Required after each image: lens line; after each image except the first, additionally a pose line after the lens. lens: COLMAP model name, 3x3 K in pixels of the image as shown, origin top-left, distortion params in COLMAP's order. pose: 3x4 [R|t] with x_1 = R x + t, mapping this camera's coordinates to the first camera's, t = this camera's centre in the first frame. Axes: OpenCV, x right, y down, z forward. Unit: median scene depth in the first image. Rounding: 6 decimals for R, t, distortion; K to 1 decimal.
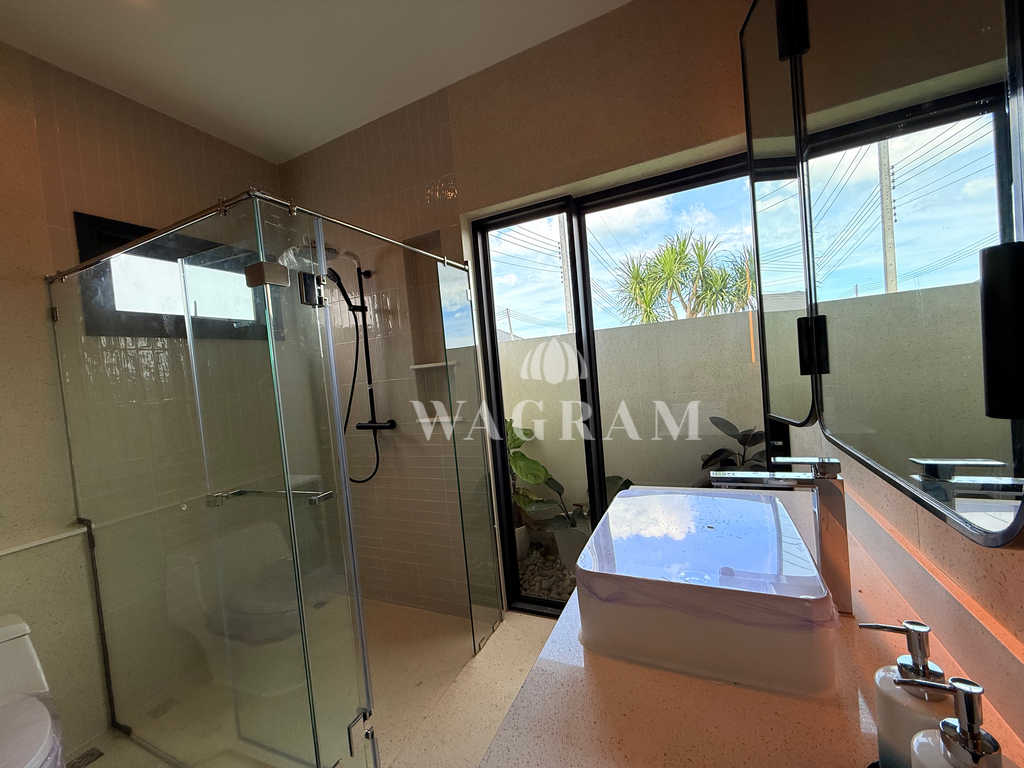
lens RADIAL K [[408.4, 0, 511.8], [0, 408.4, 382.6], [0, 0, 1]] dist [-0.002333, 0.000578]
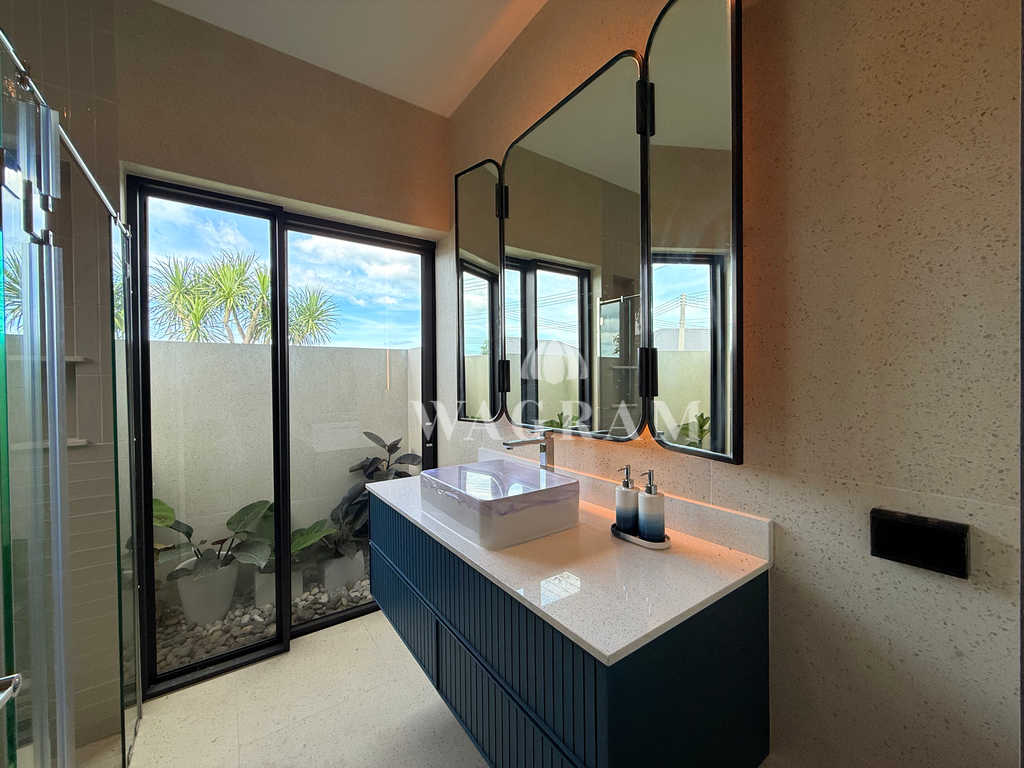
lens RADIAL K [[408.4, 0, 512.8], [0, 408.4, 382.8], [0, 0, 1]] dist [-0.002333, 0.000578]
pose [[0.489017, 0.078054, 0.868775, -0.370087], [-0.007771, 0.996339, -0.085141, 0.041138], [-0.872240, 0.034885, 0.487833, 0.038849]]
